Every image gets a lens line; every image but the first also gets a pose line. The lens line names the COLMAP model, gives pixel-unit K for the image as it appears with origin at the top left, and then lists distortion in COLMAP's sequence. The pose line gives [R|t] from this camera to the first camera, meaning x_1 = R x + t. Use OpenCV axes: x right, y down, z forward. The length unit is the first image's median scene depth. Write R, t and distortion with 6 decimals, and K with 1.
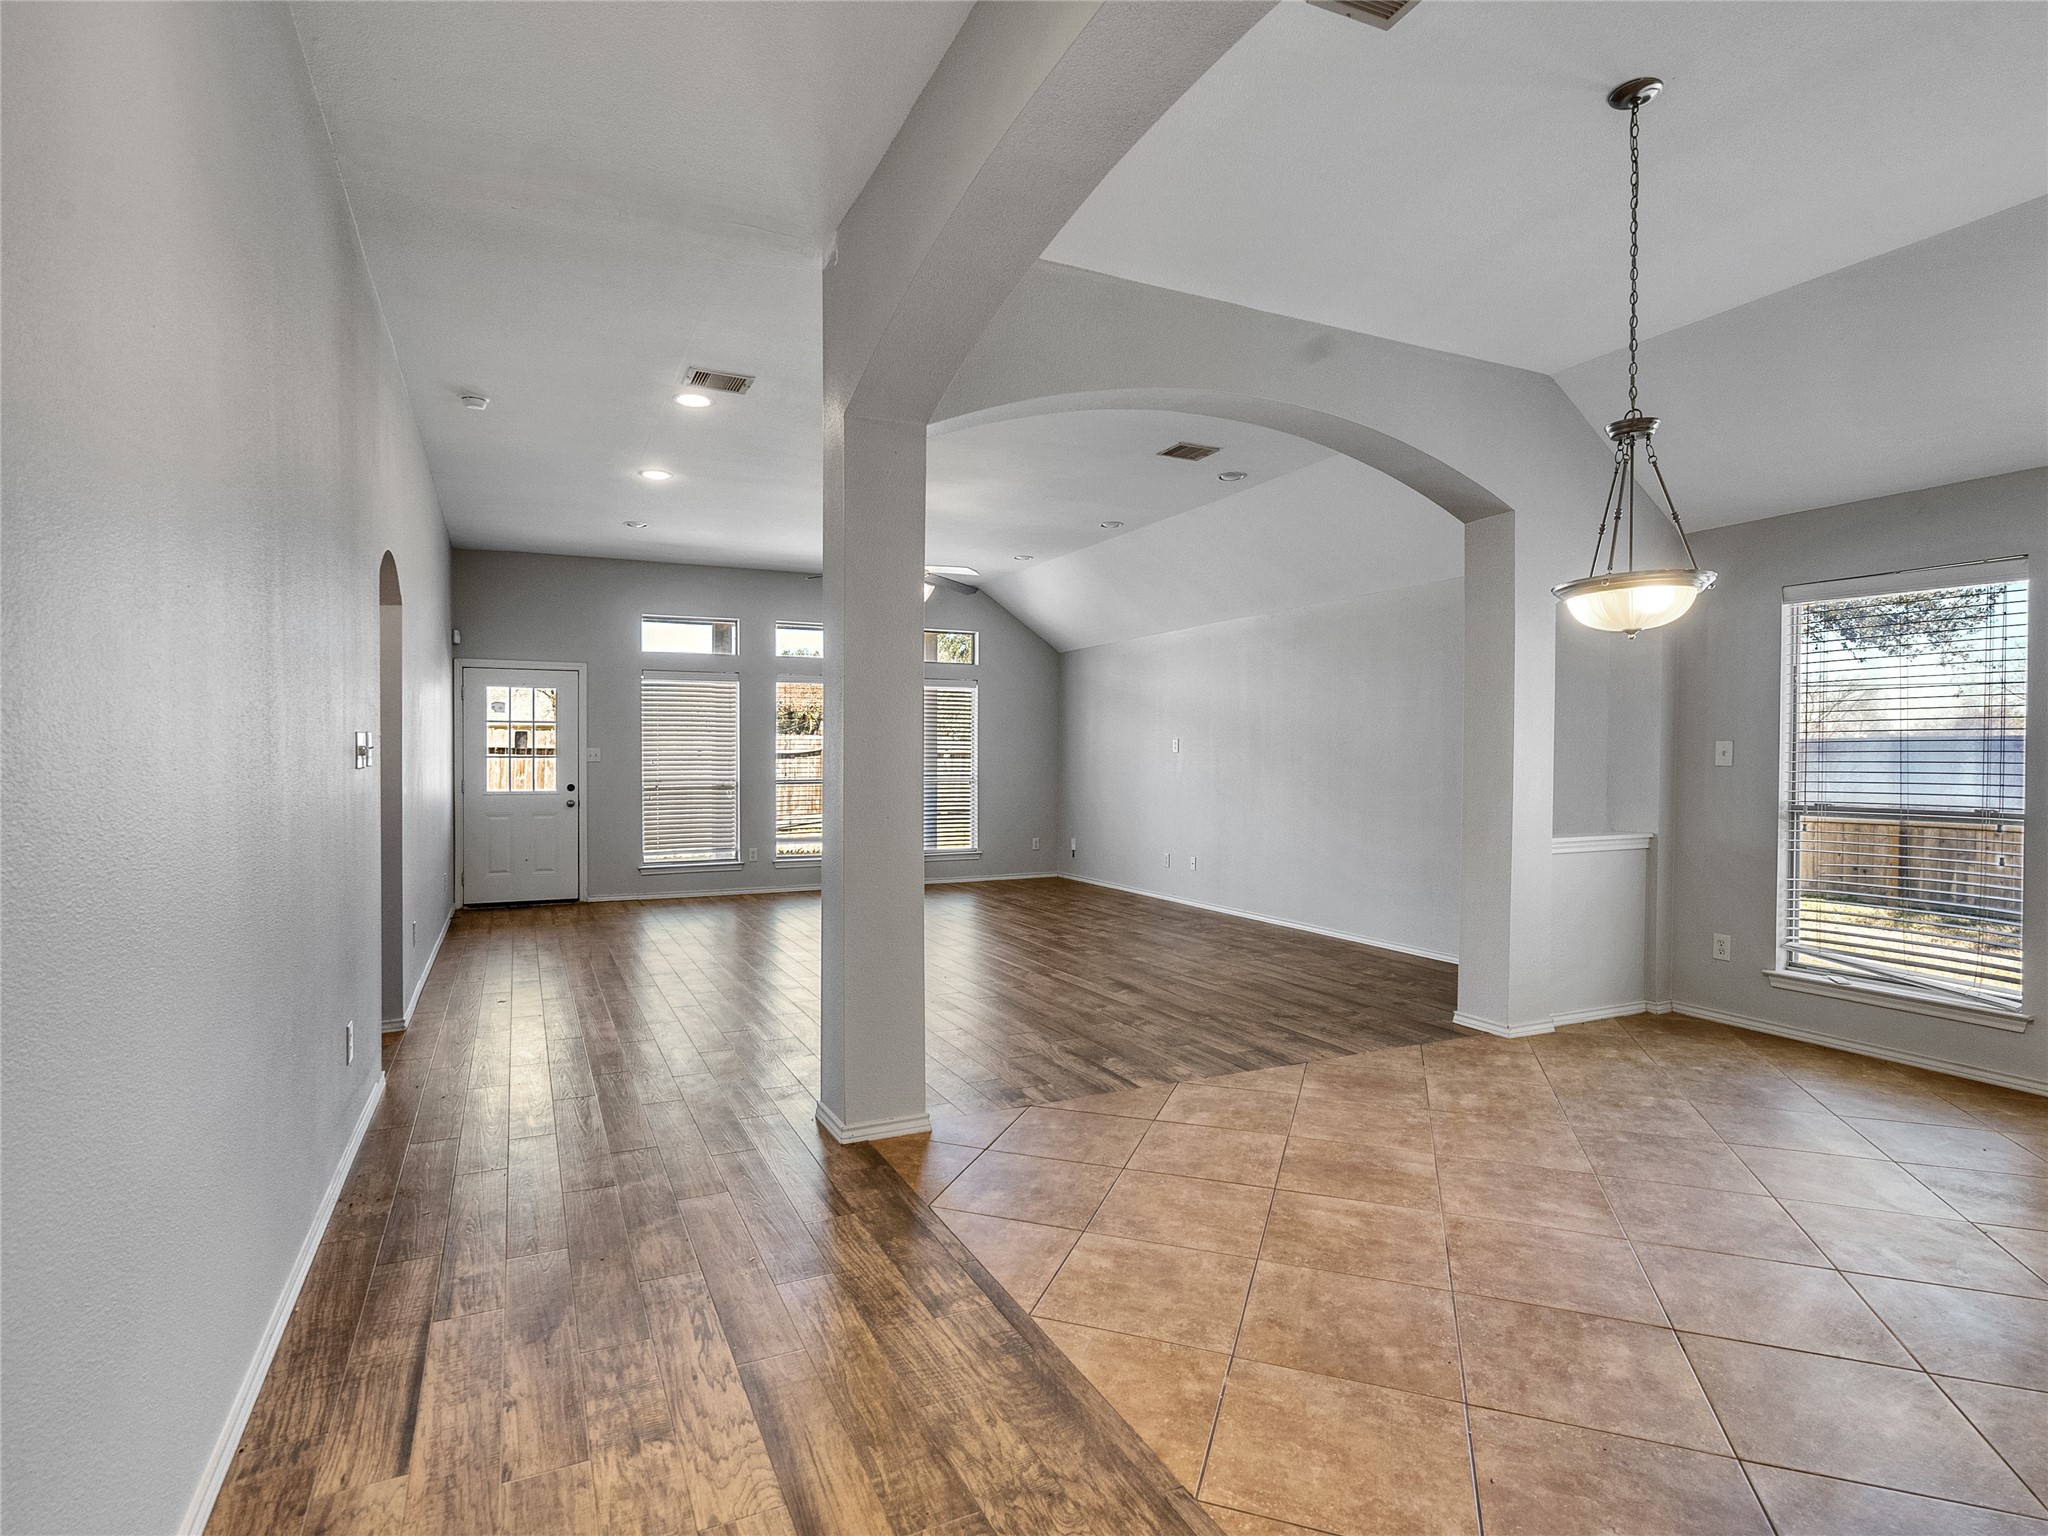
lens RADIAL K [[1047.3, 0, 1009.4], [0, 1047.3, 771.5], [0, 0, 1]] dist [-0.014312, -0.000304]
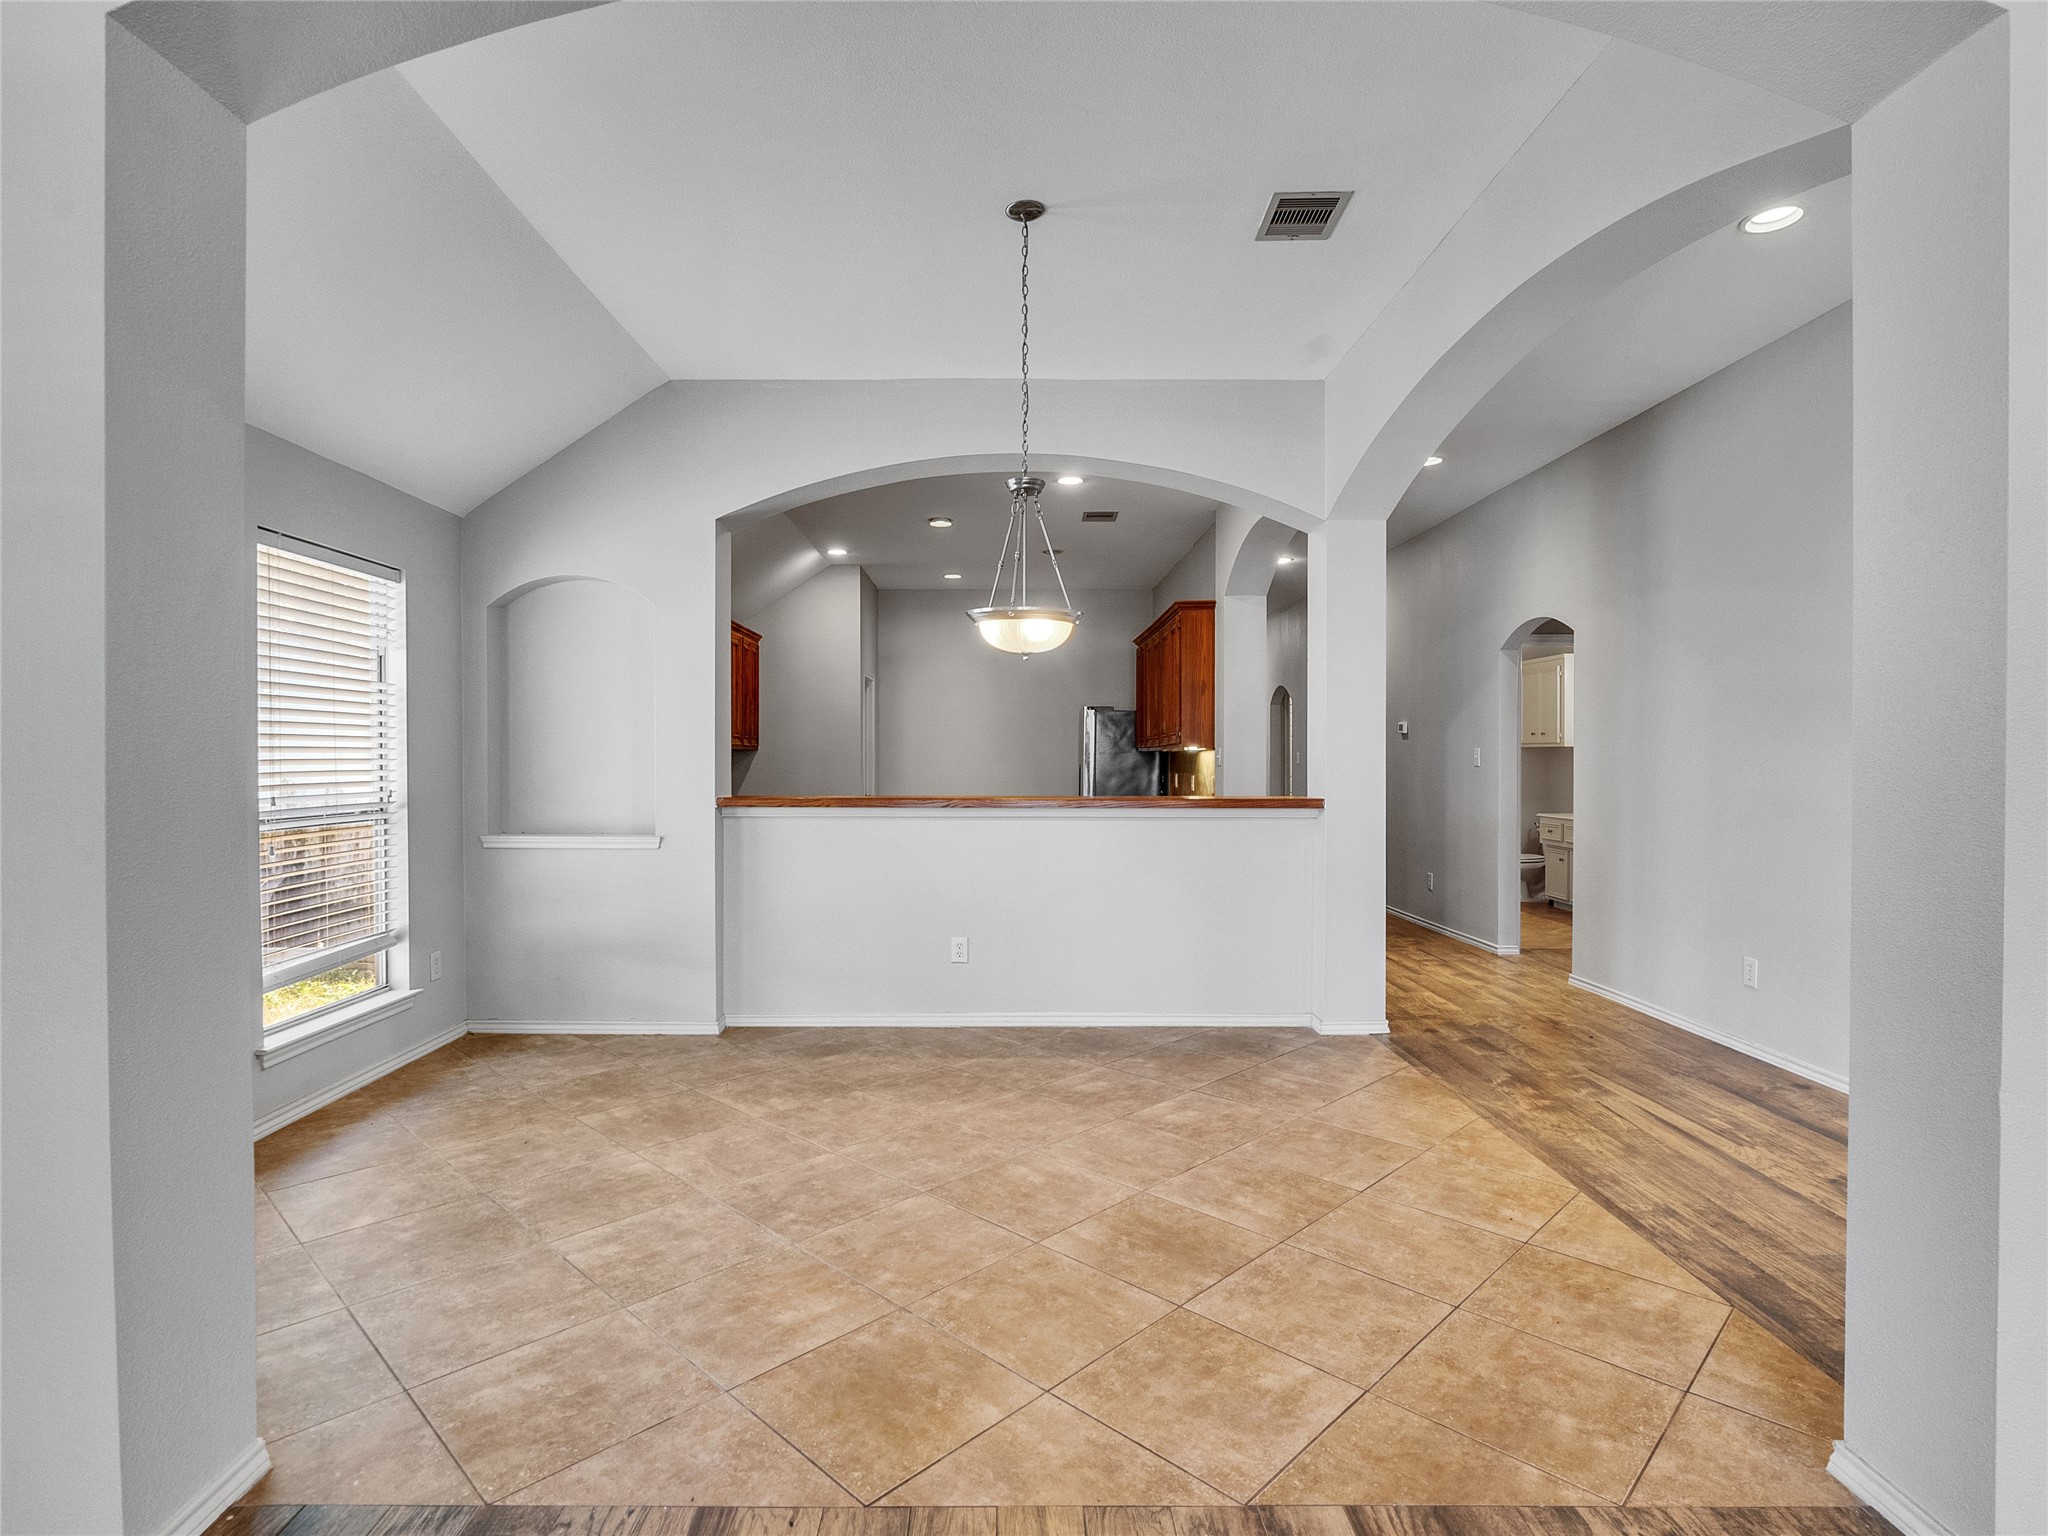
lens RADIAL K [[1045.0, 0, 1004.5], [0, 1045.0, 771.8], [0, 0, 1]] dist [-0.004893, 0.004013]
pose [[-0.905432, -0.009206, 0.424392, 0.046902], [0.002135, 0.999653, 0.026240, -0.013424], [-0.424487, 0.024665, -0.905098, 0.951748]]
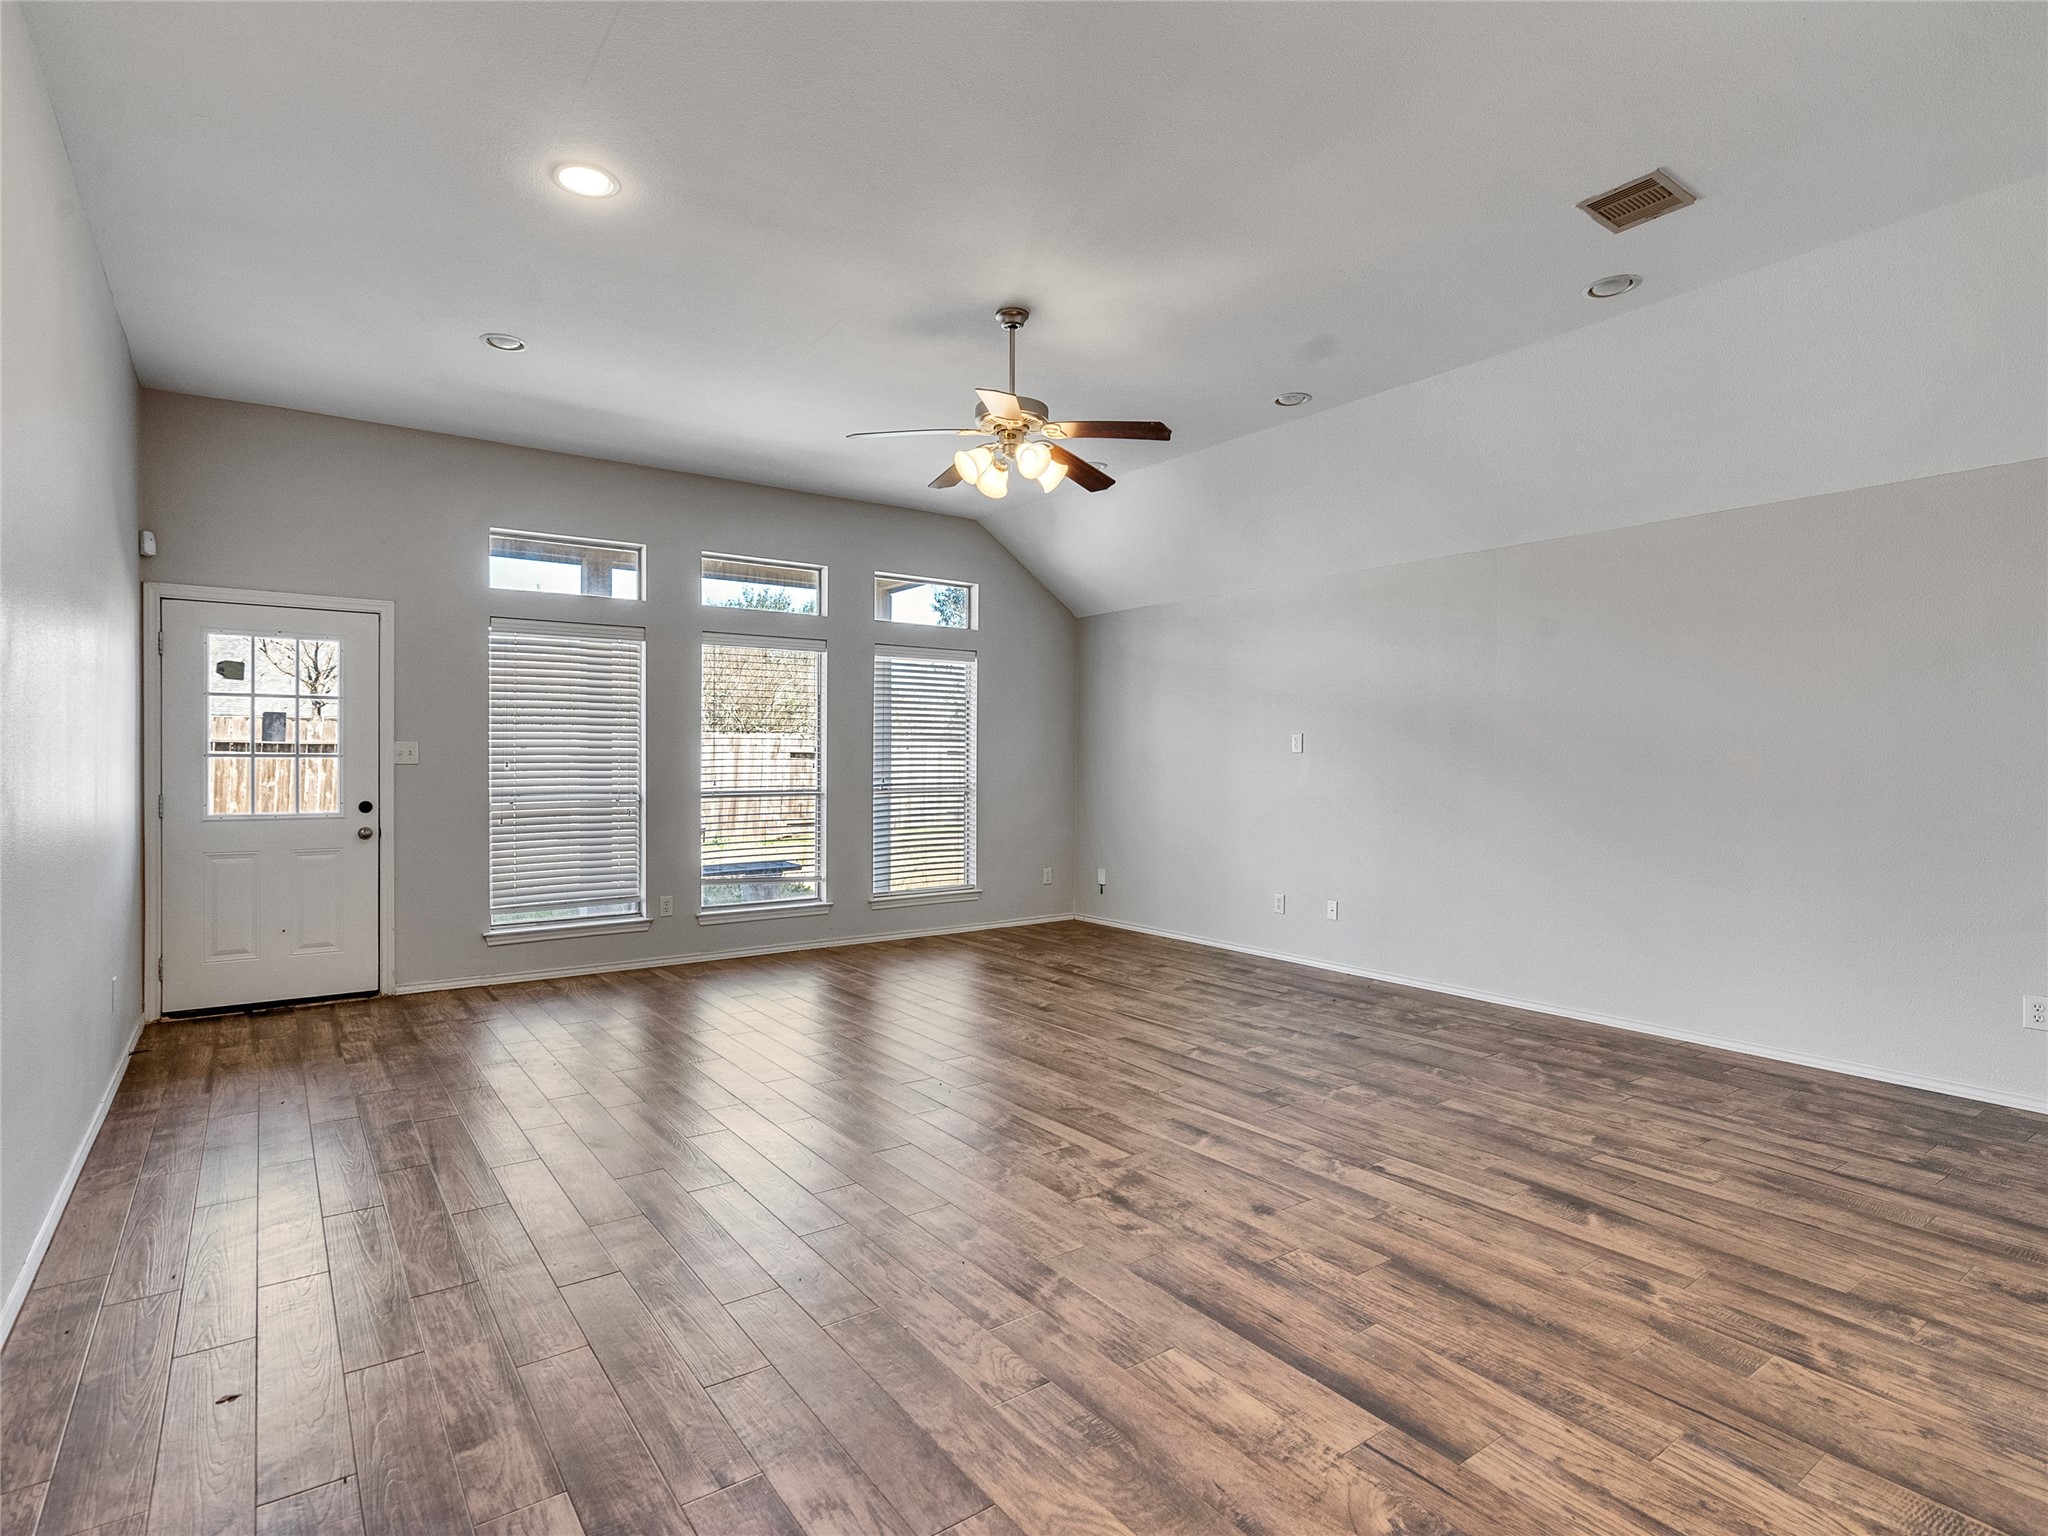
lens RADIAL K [[1045.0, 0, 1004.5], [0, 1045.0, 764.5], [0, 0, 1]] dist [-0.004893, 0.004013]
pose [[0.984147, 0.000915, 0.177353, -0.243165], [0.000345, 0.999975, -0.007074, -0.007599], [-0.177355, 0.007023, 0.984122, 0.506481]]
